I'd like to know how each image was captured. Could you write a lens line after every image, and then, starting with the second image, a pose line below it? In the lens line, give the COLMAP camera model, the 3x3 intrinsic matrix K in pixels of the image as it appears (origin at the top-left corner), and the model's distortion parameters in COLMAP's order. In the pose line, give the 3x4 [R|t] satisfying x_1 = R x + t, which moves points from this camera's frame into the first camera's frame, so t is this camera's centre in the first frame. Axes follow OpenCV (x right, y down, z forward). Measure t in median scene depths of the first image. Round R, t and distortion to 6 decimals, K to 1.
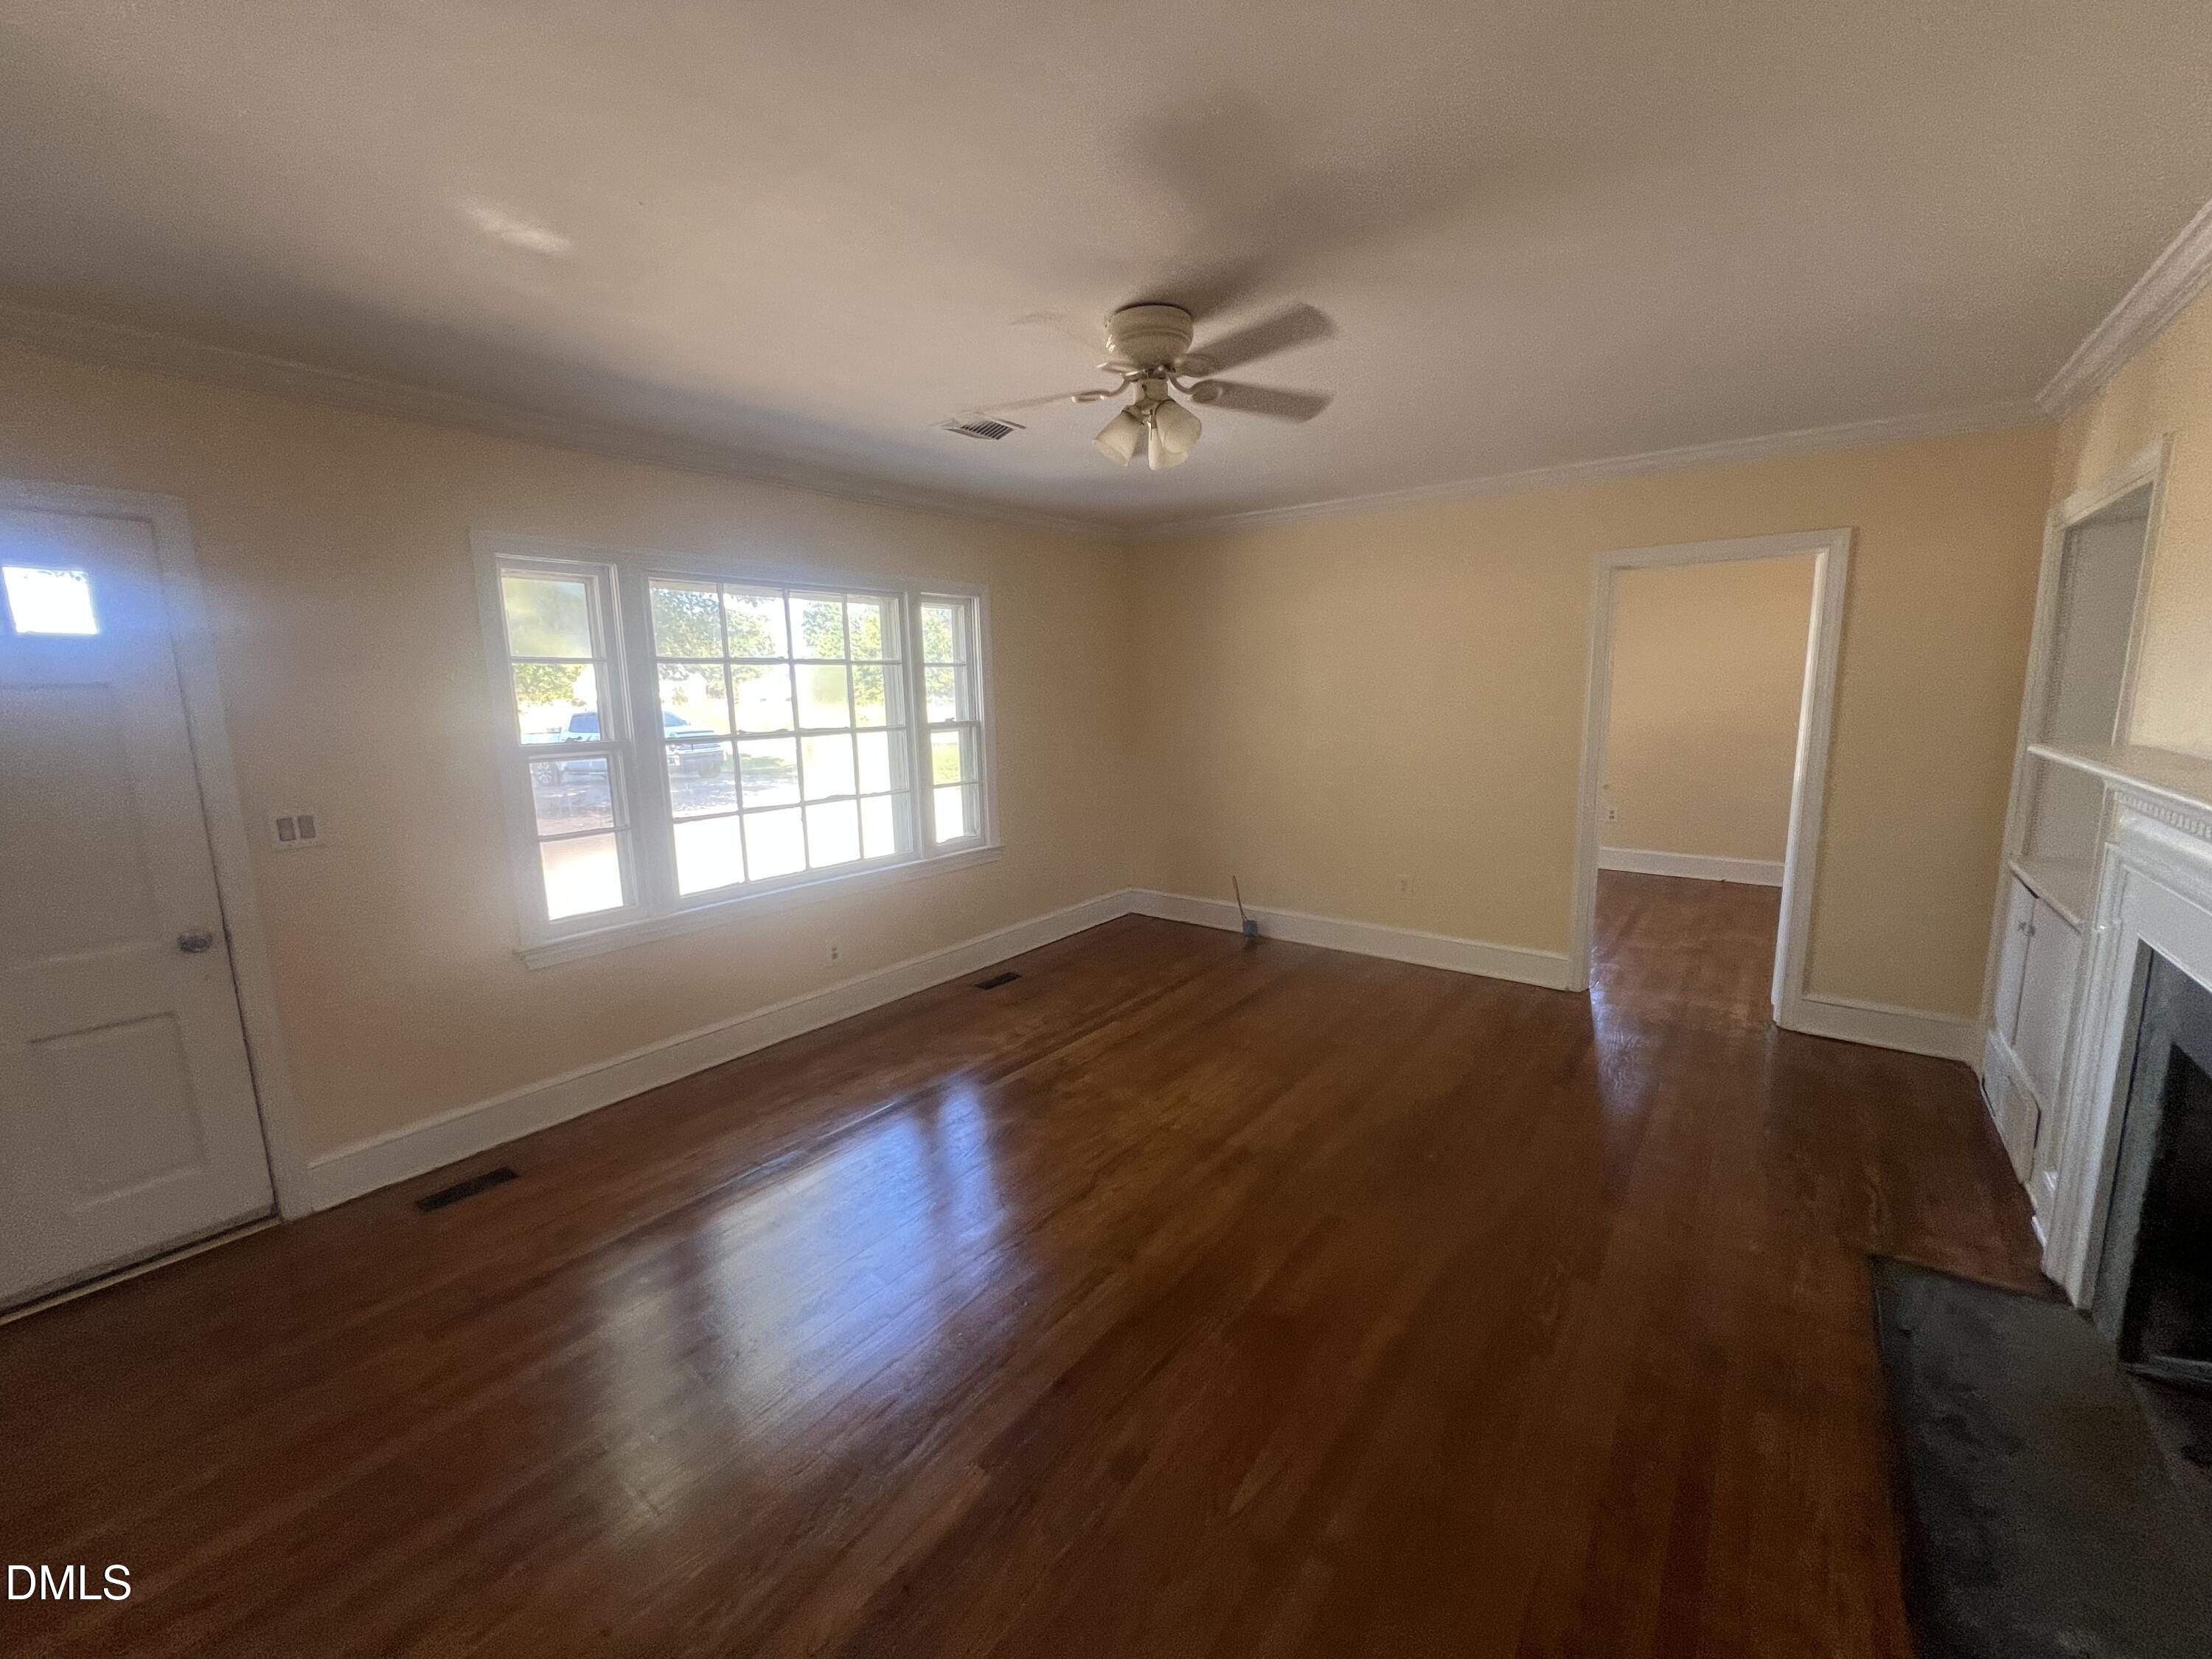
lens RADIAL K [[888.5, 0, 1106.1], [0, 888.5, 824.4], [0, 0, 1]] dist [-0.005221, 0.001094]
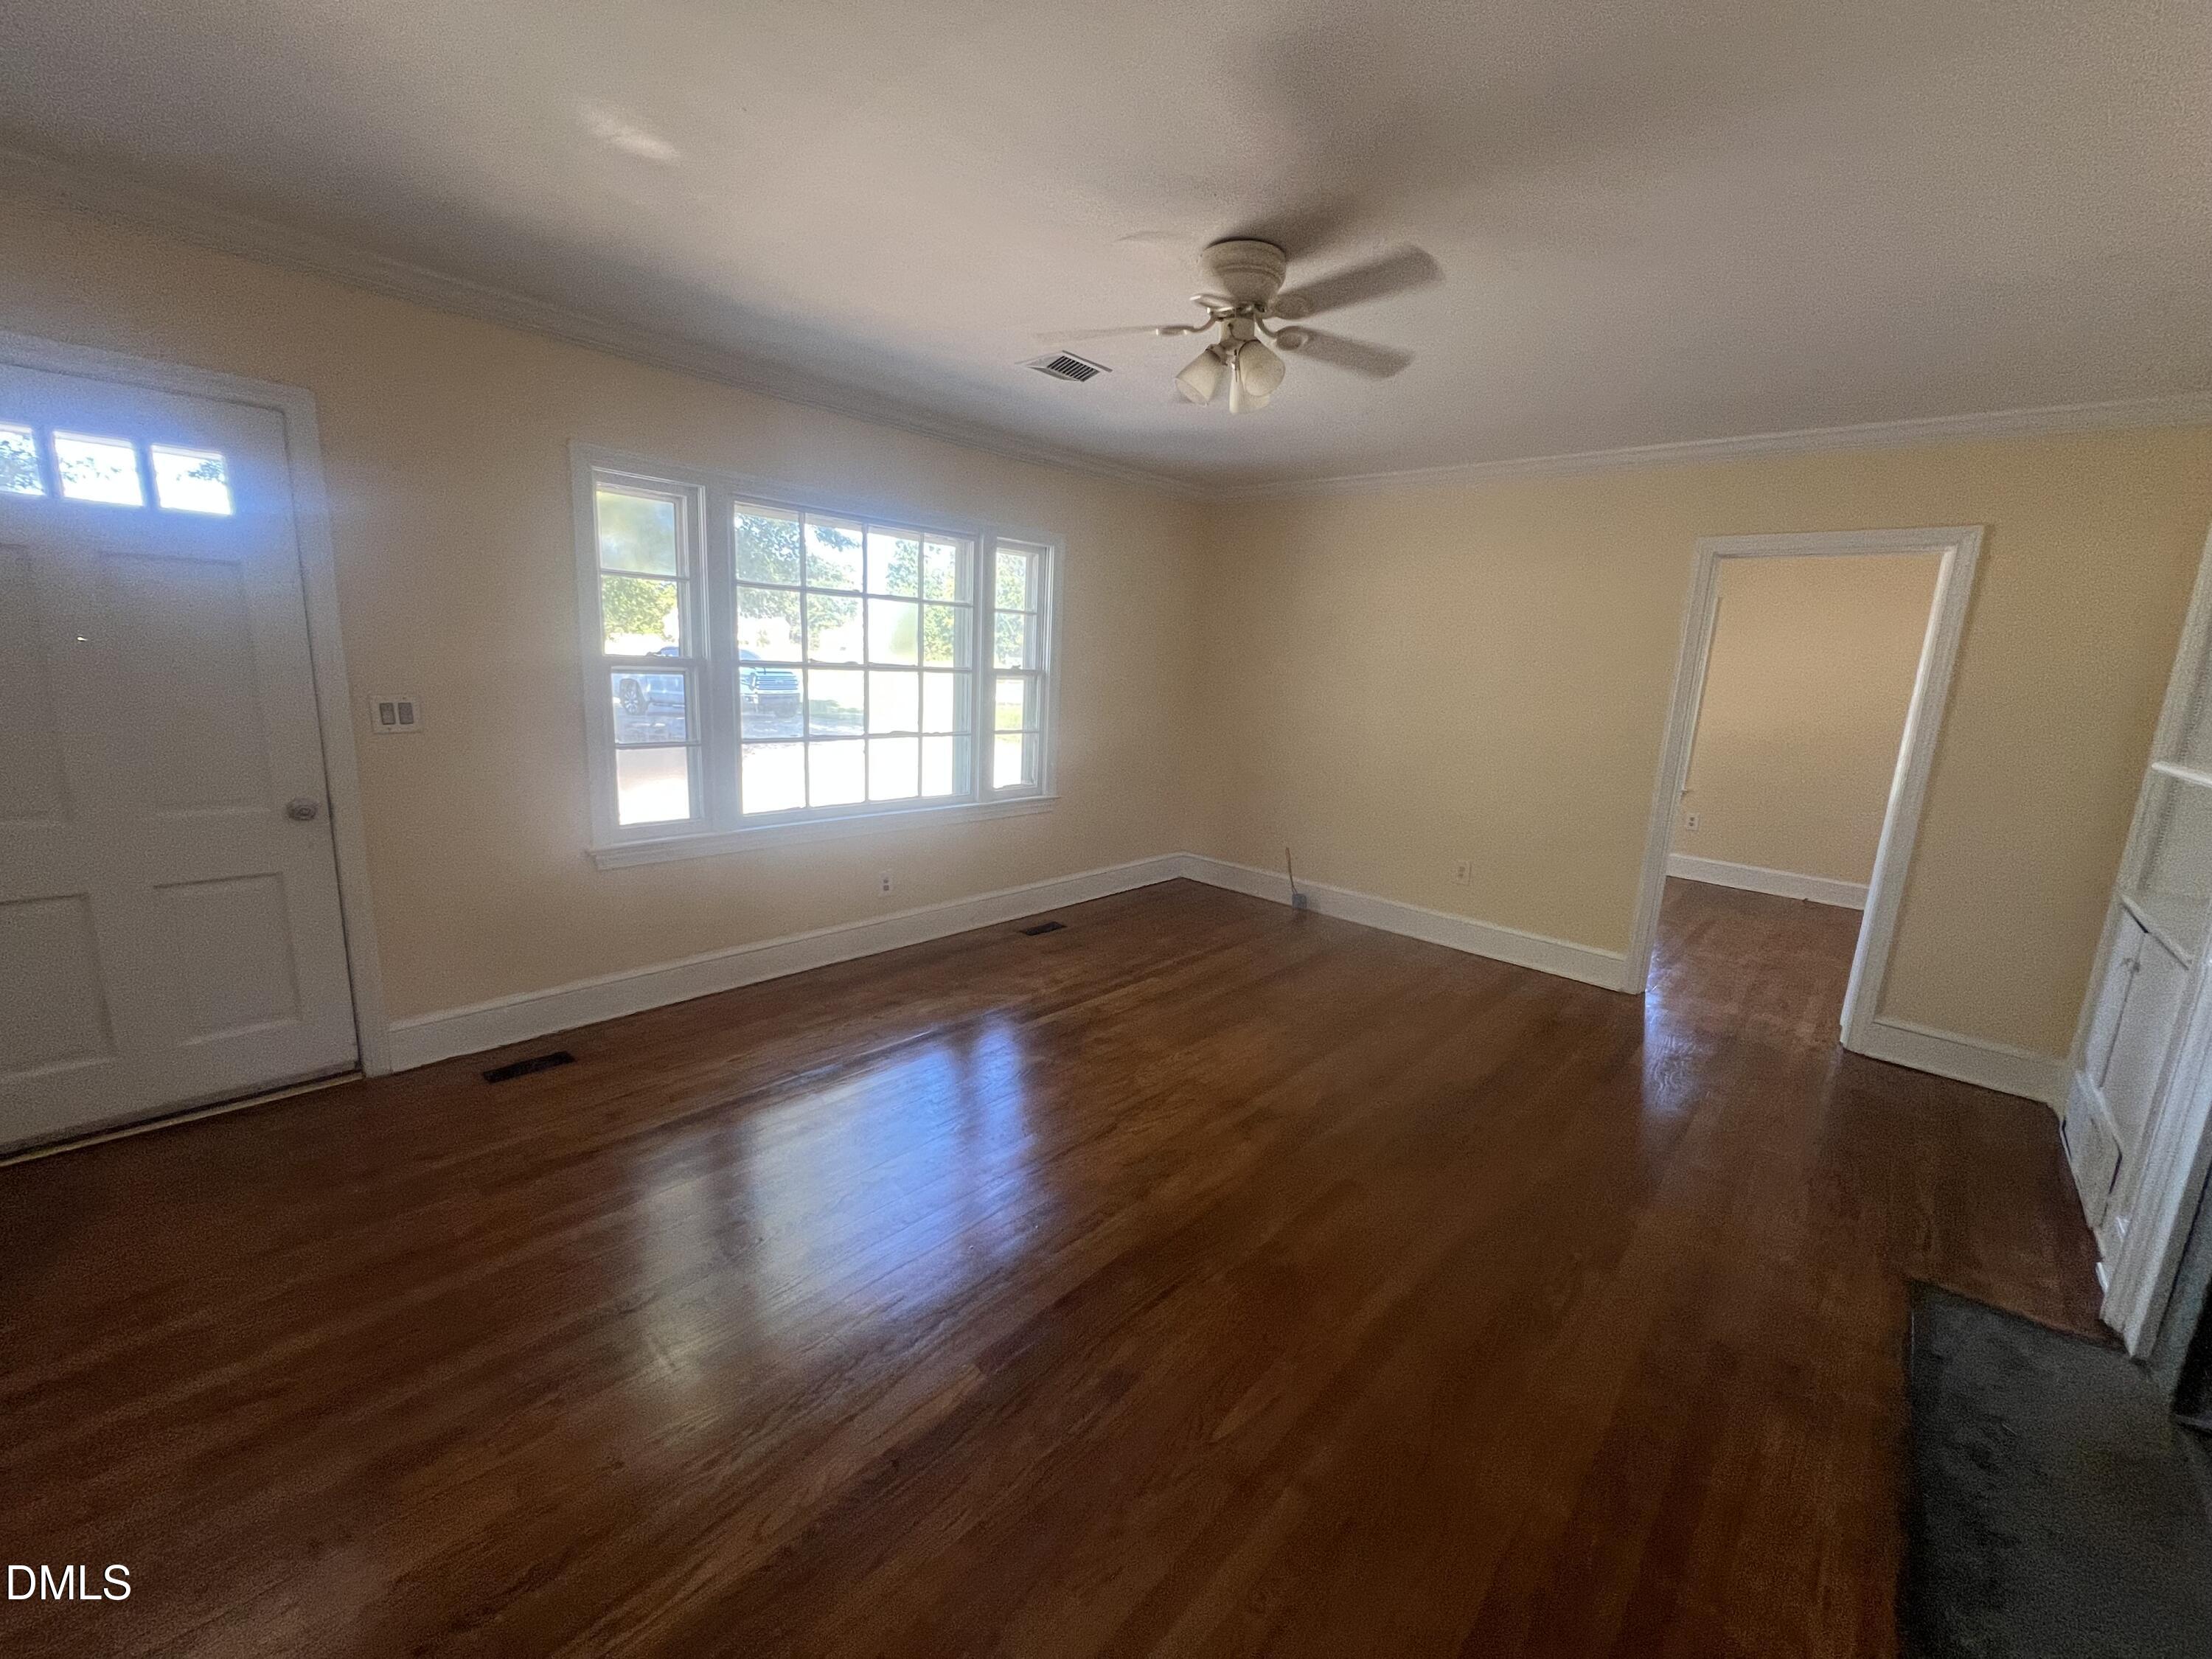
lens RADIAL K [[888.5, 0, 1105.3], [0, 888.5, 824.9], [0, 0, 1]] dist [-0.005221, 0.001094]
pose [[0.994031, 0.084576, -0.068910, 0.014817], [-0.082286, 0.995979, 0.035423, 0.026104], [0.071629, -0.029542, 0.996994, -0.003850]]
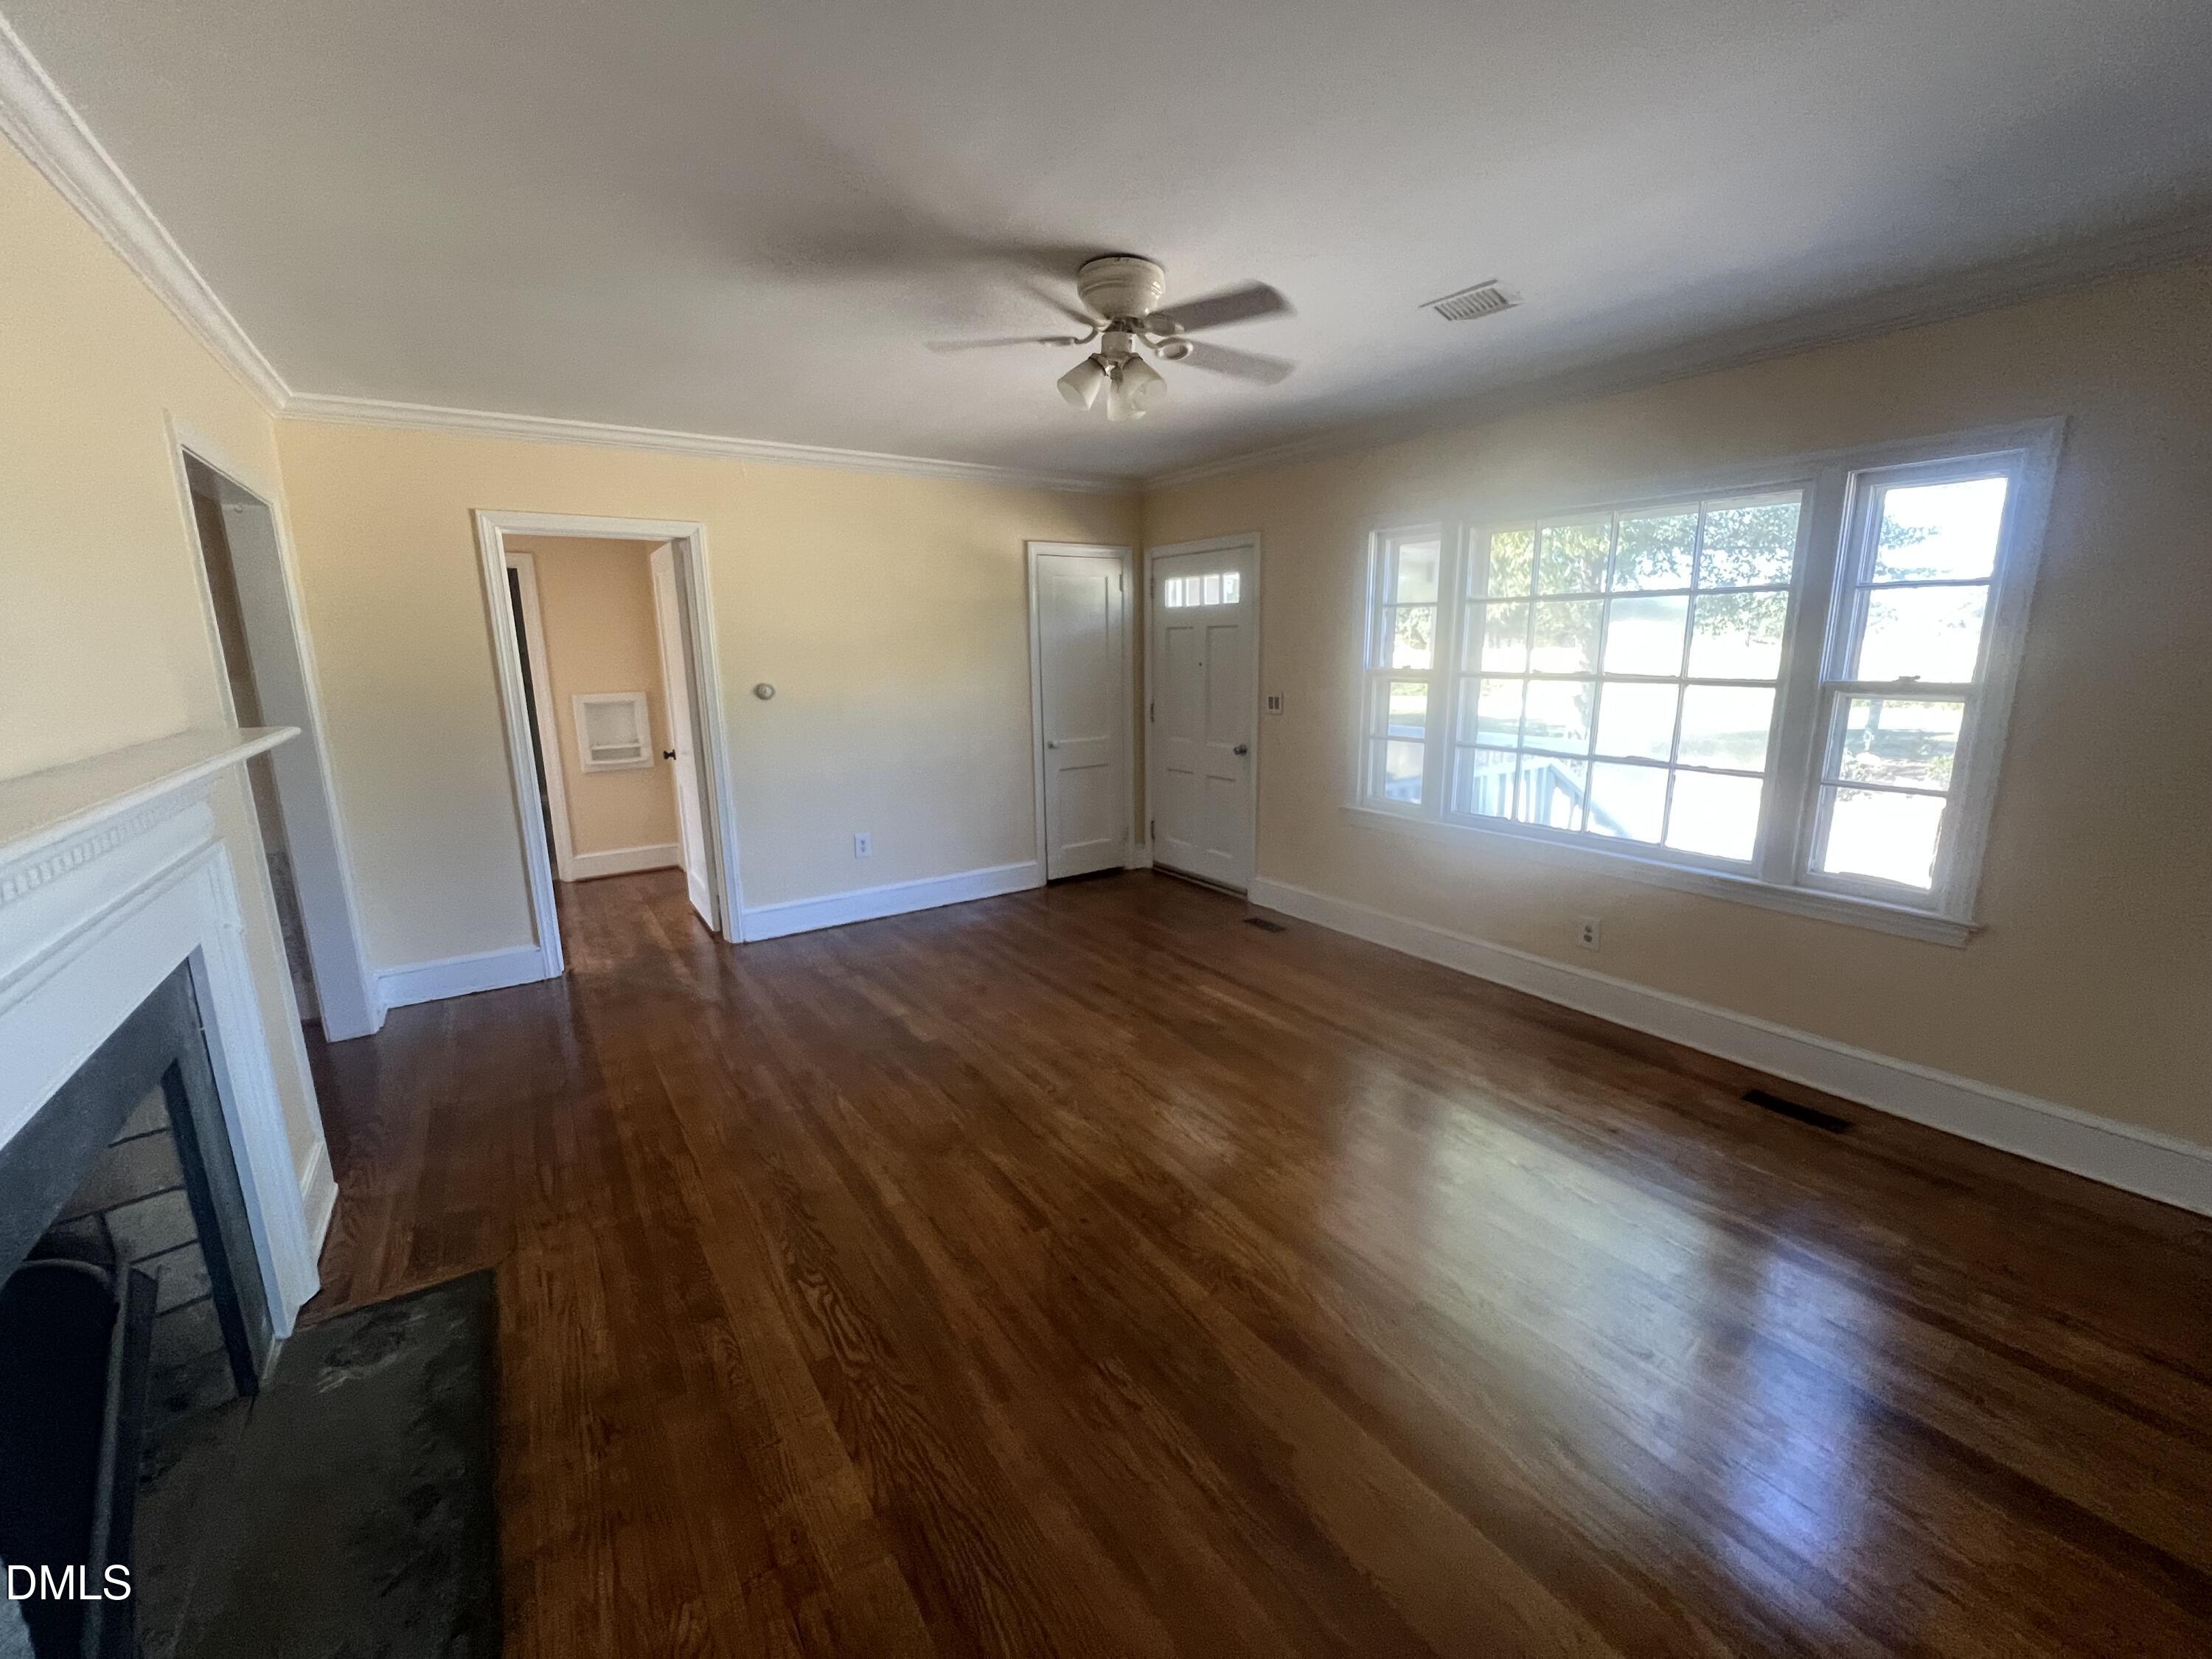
lens RADIAL K [[888.5, 0, 1097.6], [0, 888.5, 825.7], [0, 0, 1]] dist [-0.005221, 0.001094]
pose [[-0.311429, 0.216941, -0.925175, 0.880490], [-0.131817, 0.954317, 0.268147, -0.178804], [0.941082, 0.205463, -0.268605, 1.071517]]
